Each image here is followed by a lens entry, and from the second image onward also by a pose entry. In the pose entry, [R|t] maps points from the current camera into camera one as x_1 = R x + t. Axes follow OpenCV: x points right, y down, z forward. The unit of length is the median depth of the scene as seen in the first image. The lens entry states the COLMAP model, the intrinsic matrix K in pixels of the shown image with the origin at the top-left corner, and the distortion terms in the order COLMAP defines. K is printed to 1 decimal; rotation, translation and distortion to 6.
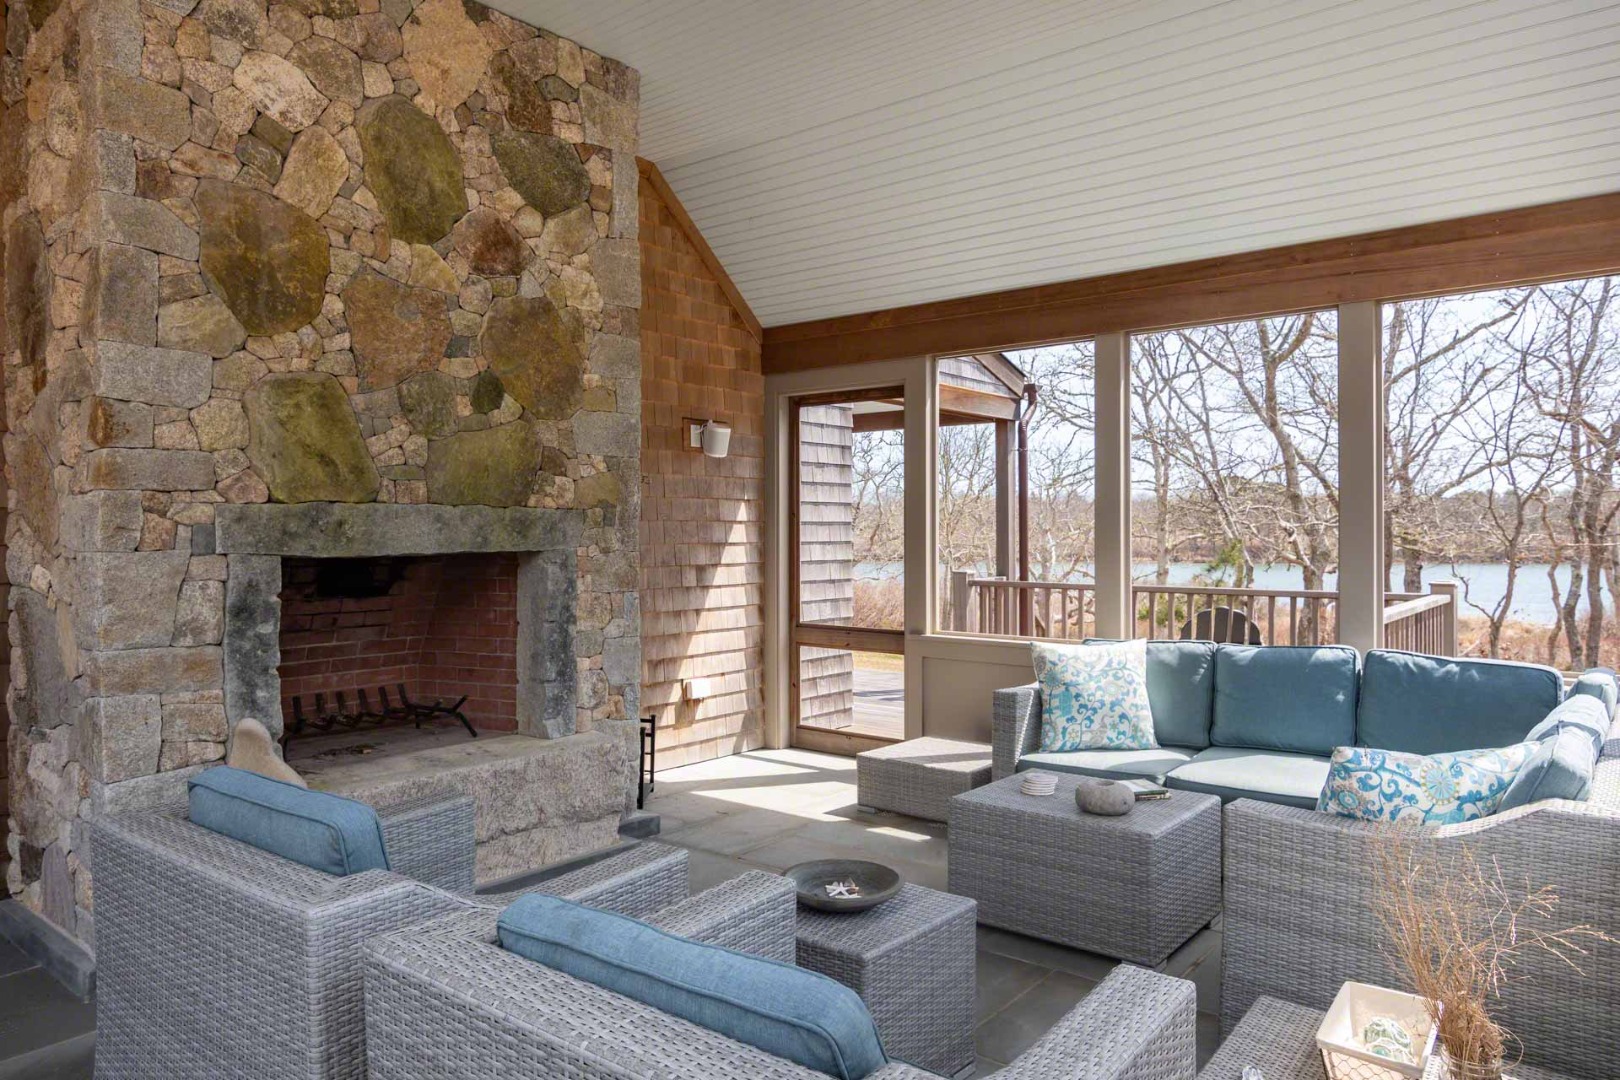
lens RADIAL K [[1086.0, 0, 793.2], [0, 1086.0, 542.6], [0, 0, 1]] dist [0.002526, -0.000372]
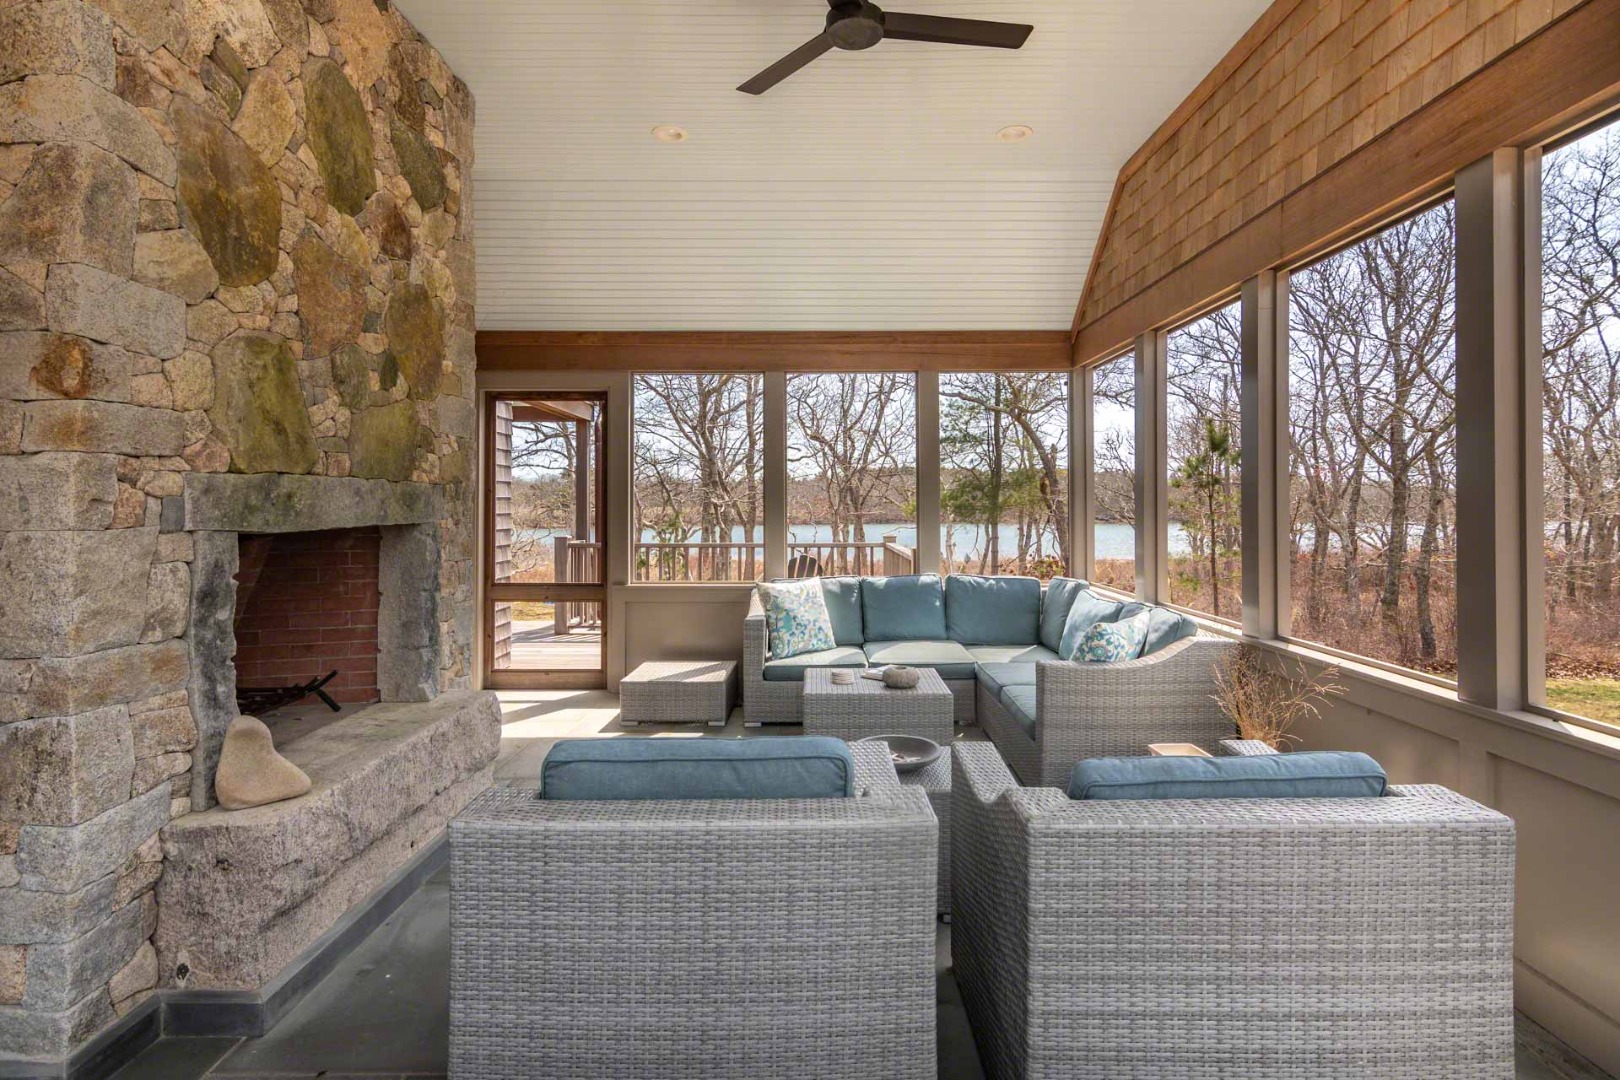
lens RADIAL K [[806.4, 0, 811.7], [0, 806.4, 498.1], [0, 0, 1]] dist [-0.006192, 0.003040]
pose [[0.770036, 0.006493, 0.637967, -0.484364], [0.005820, 0.999835, -0.017201, -0.001456], [-0.637974, 0.016959, 0.769871, 0.170085]]
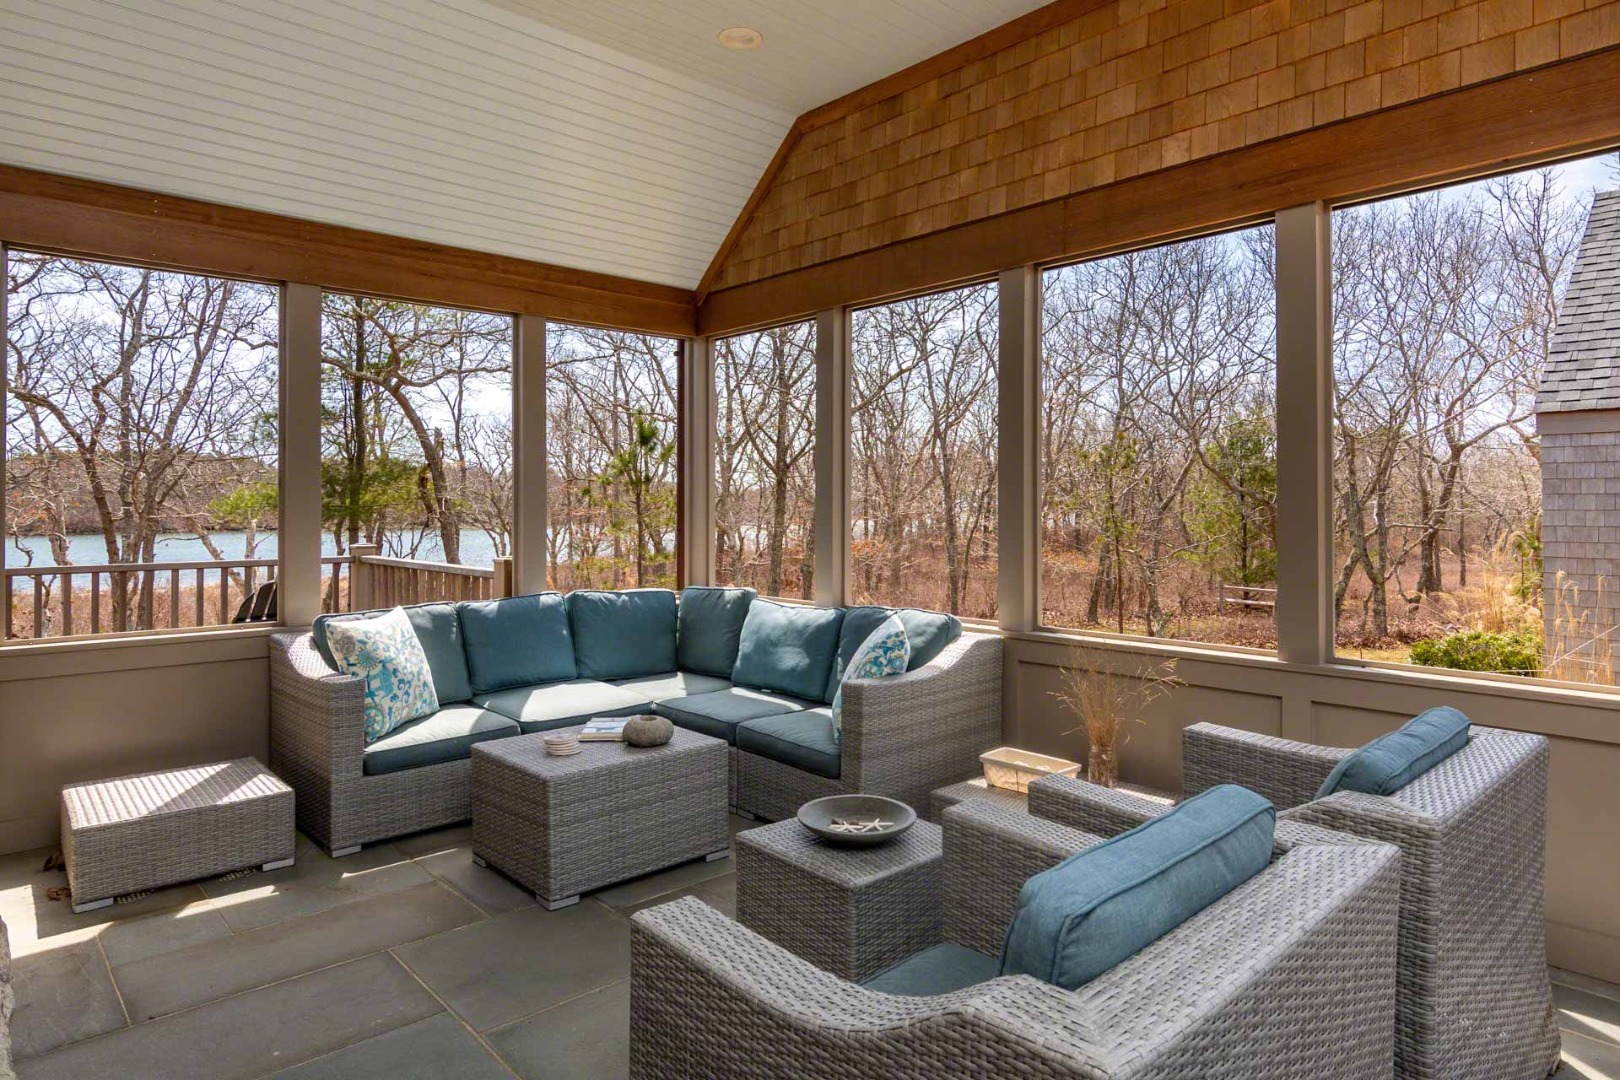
lens RADIAL K [[972.5, 0, 812.3], [0, 972.5, 502.1], [0, 0, 1]] dist [-0.002589, 0.001051]
pose [[0.122925, 0.006182, 0.992397, -0.621768], [0.009863, 0.999924, -0.007450, 0.004342], [-0.992367, 0.010704, 0.122855, 0.624013]]
